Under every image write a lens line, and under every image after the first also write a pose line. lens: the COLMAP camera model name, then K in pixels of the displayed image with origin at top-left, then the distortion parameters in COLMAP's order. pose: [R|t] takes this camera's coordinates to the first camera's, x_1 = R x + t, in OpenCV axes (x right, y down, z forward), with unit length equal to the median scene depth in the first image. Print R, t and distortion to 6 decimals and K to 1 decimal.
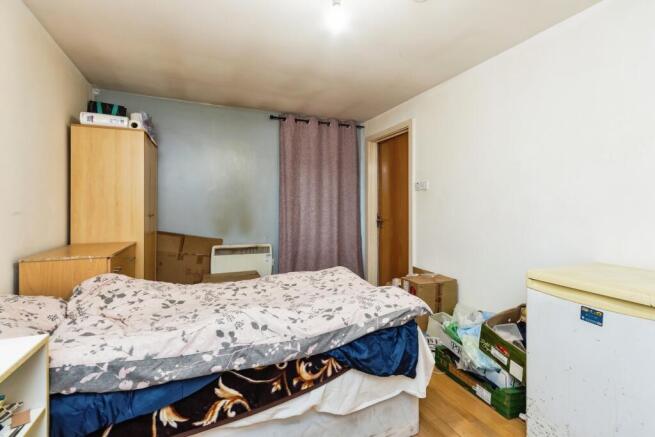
lens RADIAL K [[311.5, 0, 329.0], [0, 311.5, 202.7], [0, 0, 1]] dist [0.000102, -0.000426]
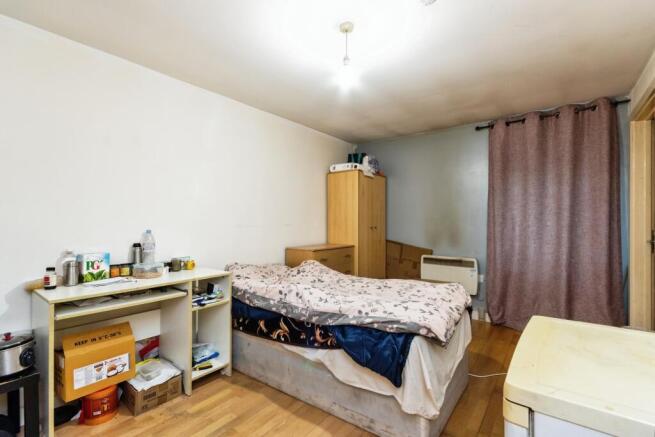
lens RADIAL K [[308.1, 0, 326.5], [0, 308.1, 217.1], [0, 0, 1]] dist [0.000199, -0.000060]
pose [[0.469784, -0.016592, -0.882625, 0.626698], [0.016398, 0.999815, -0.010067, 0.003755], [0.882629, -0.009744, 0.469970, 0.186510]]
